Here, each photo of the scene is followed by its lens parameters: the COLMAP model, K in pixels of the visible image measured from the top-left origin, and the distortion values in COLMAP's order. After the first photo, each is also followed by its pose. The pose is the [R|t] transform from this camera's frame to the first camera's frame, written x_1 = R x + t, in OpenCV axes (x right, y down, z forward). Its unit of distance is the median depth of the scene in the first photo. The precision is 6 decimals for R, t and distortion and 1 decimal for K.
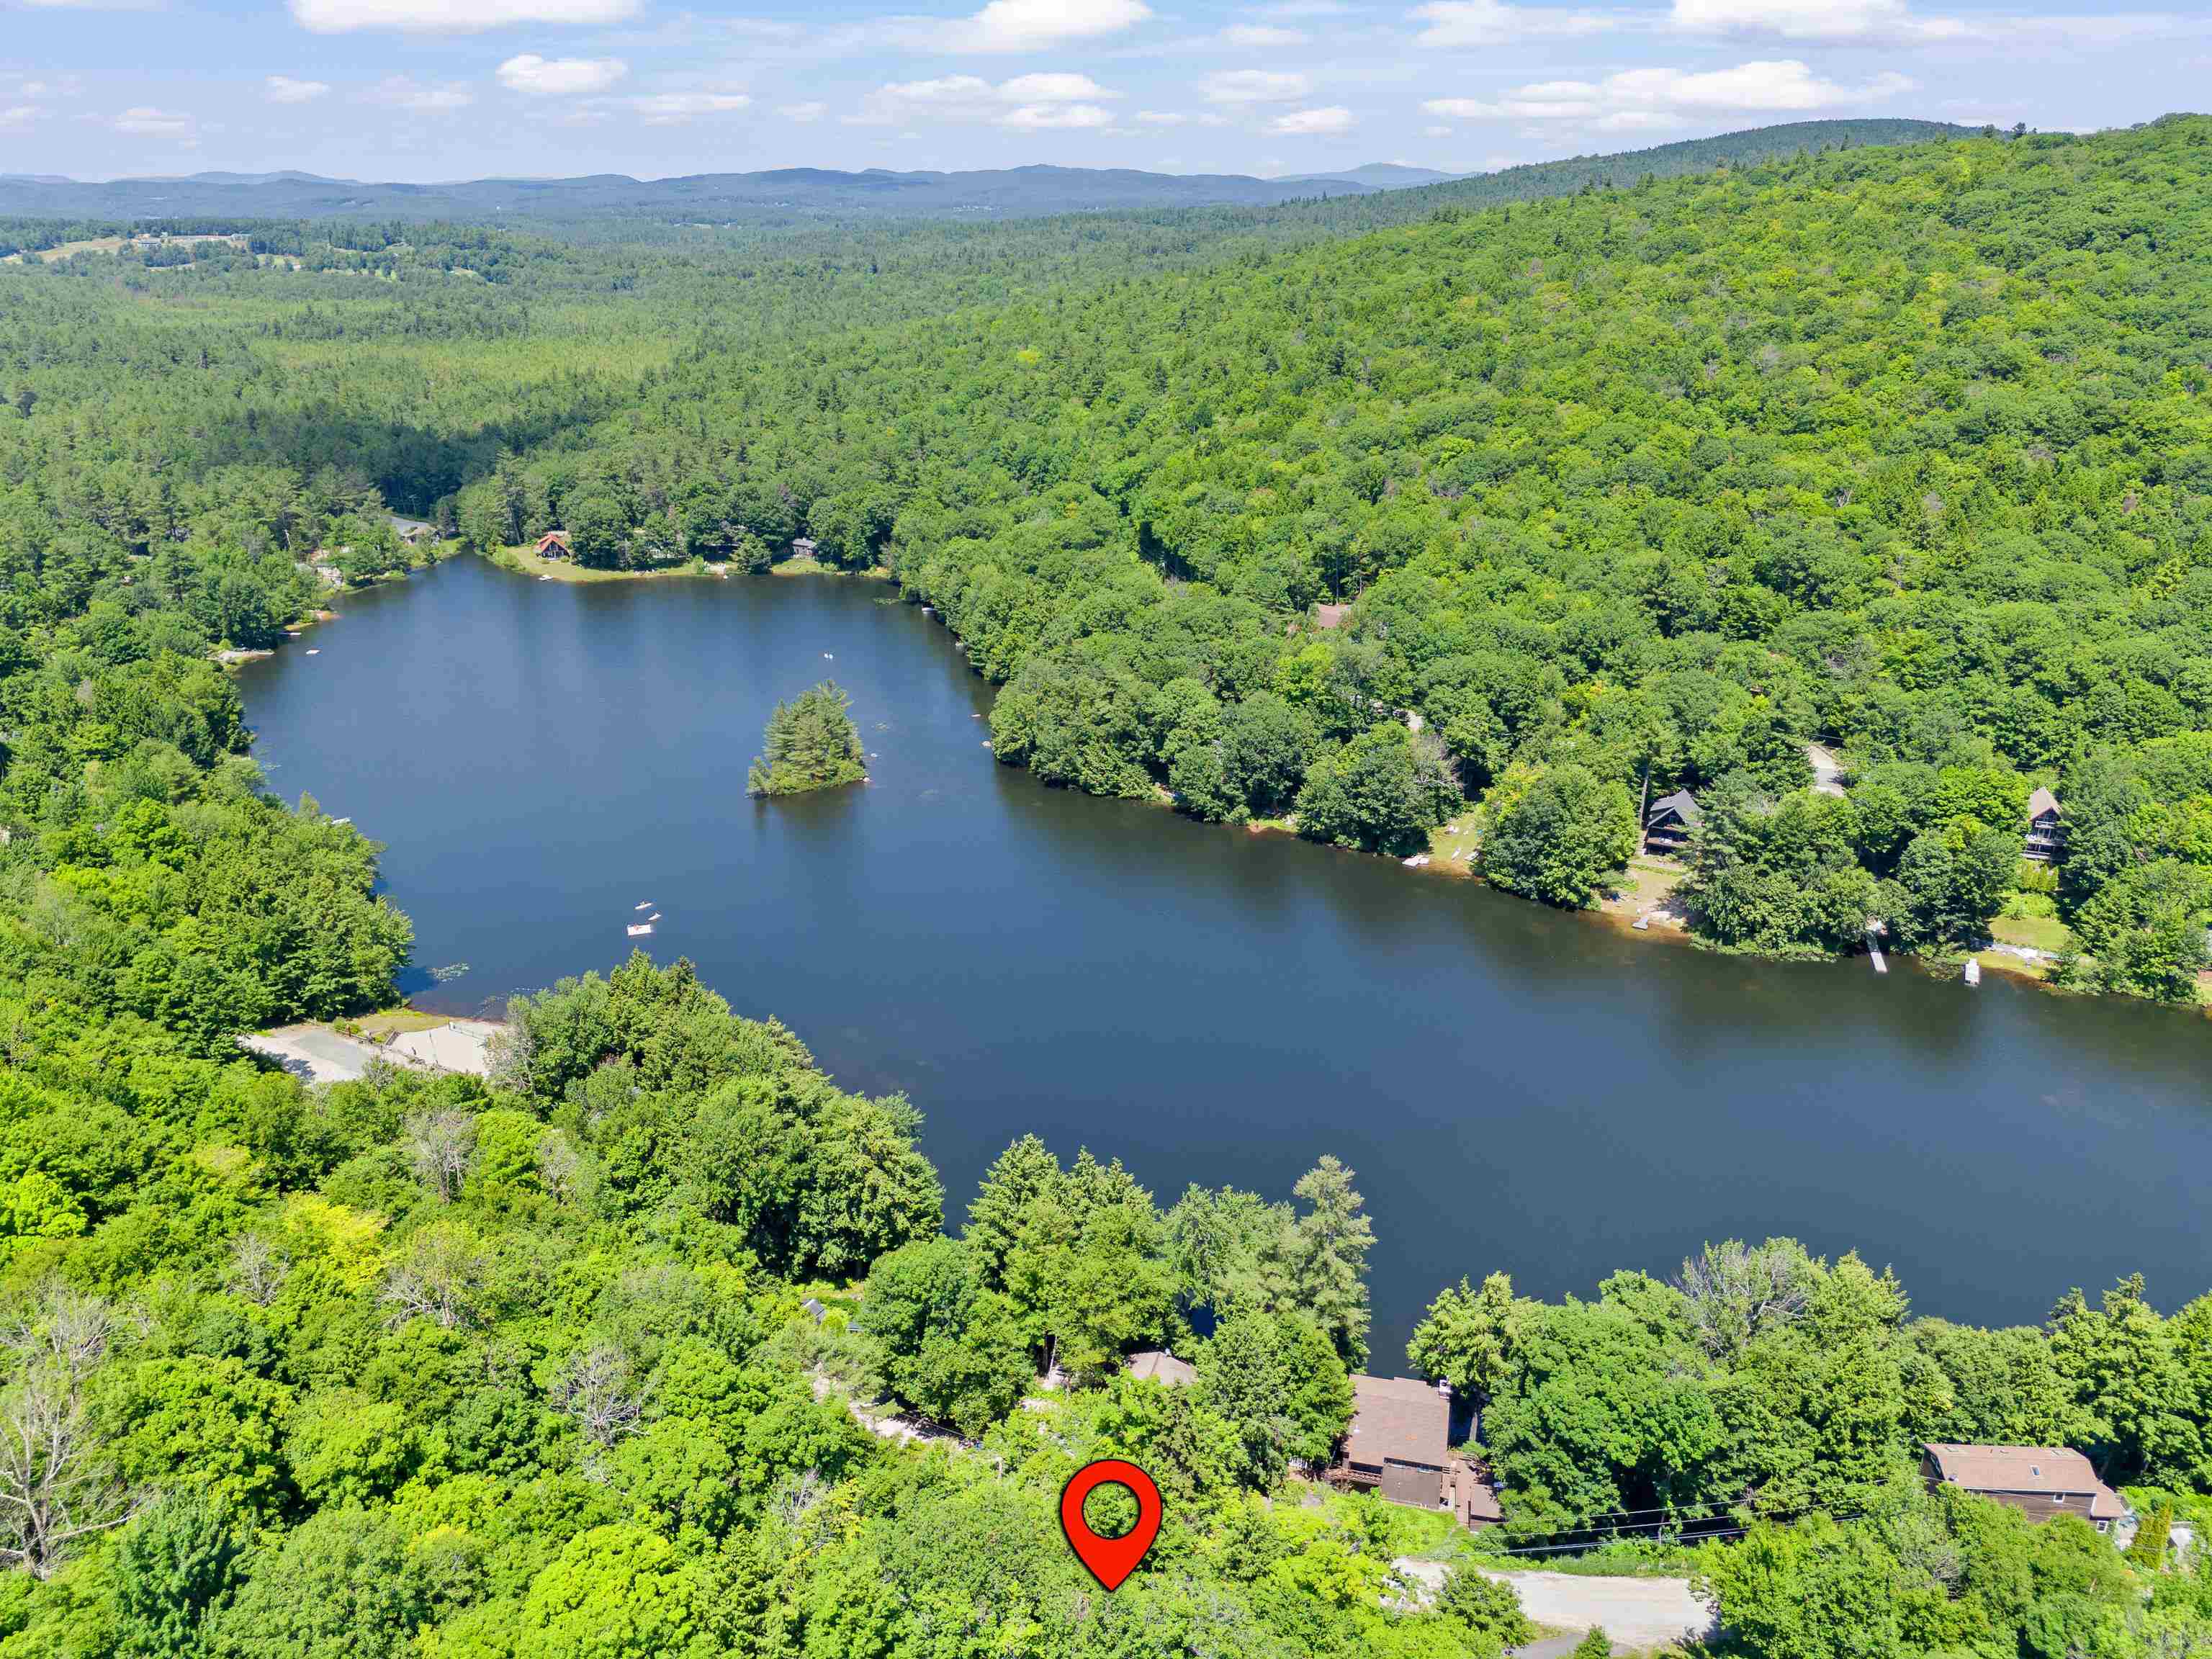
lens RADIAL K [[1663.4, 0, 1110.5], [0, 1663.4, 833.6], [0, 0, 1]] dist [0.096107, -0.112461]
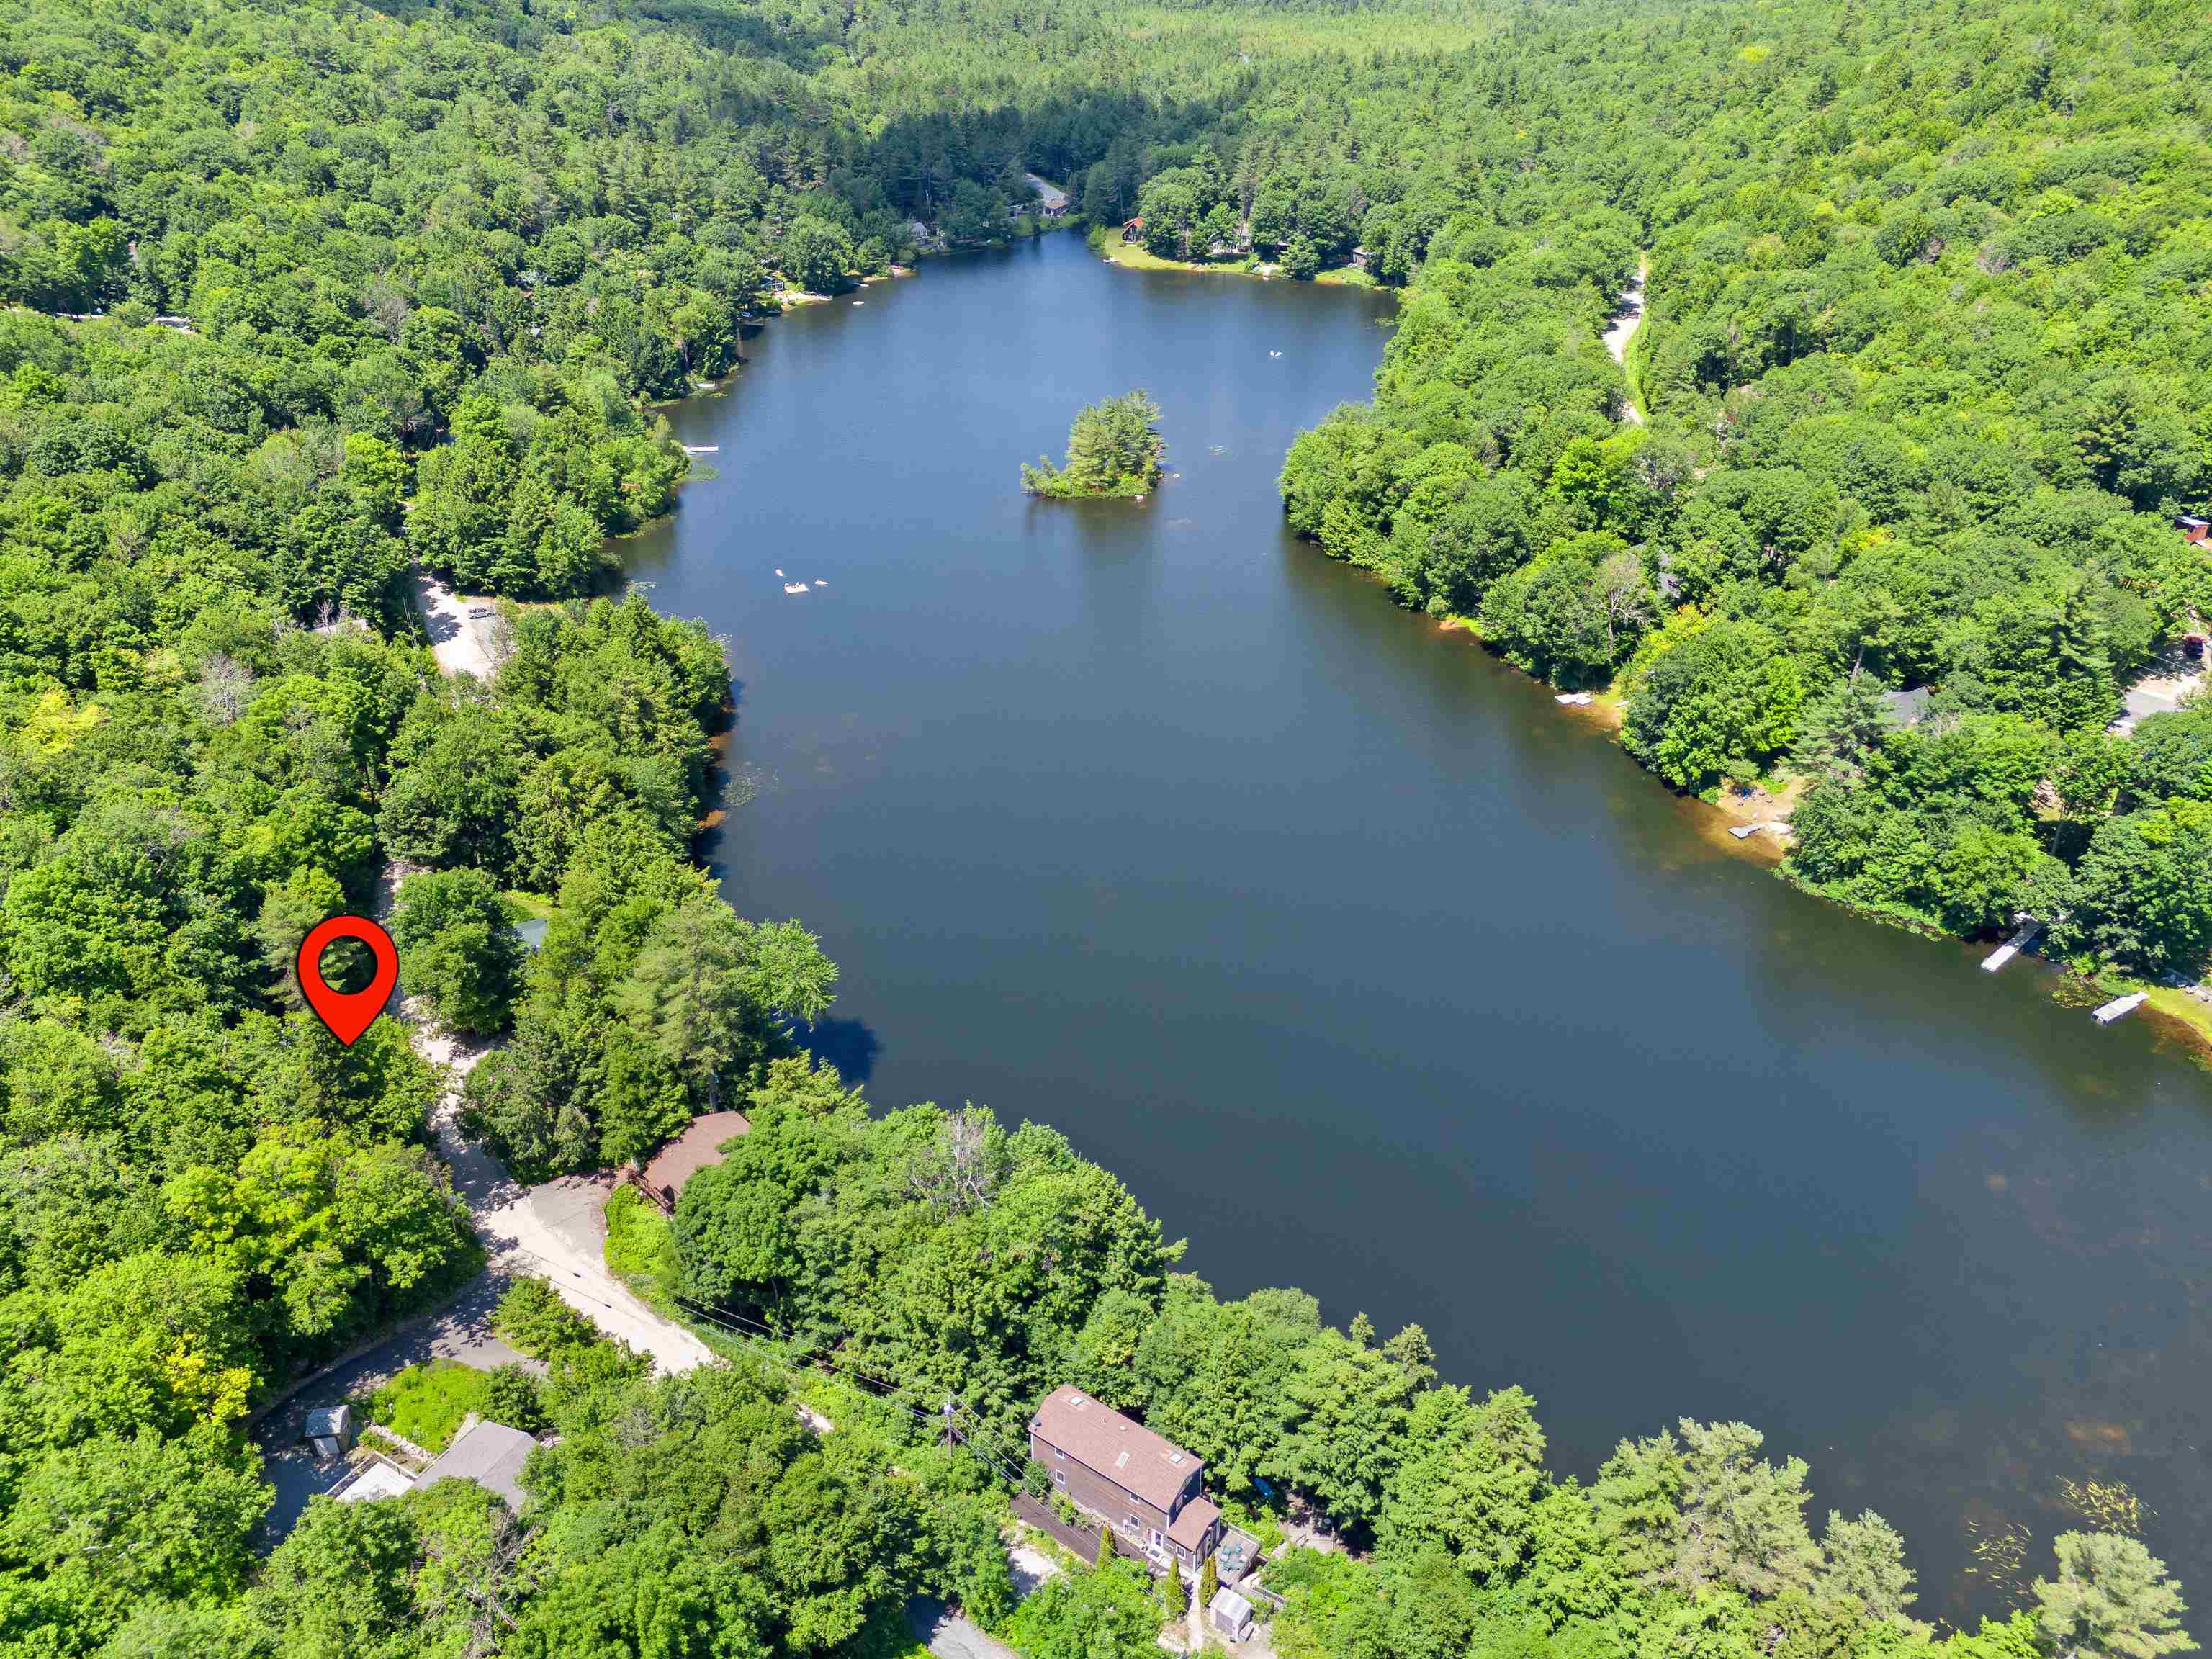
lens RADIAL K [[1663.4, 0, 1110.5], [0, 1663.4, 833.6], [0, 0, 1]] dist [0.096107, -0.112461]
pose [[0.838549, 0.272862, -0.471574, 0.372340], [-0.193179, 0.958221, 0.210936, -0.048129], [0.509429, -0.085782, 0.856226, 0.126576]]
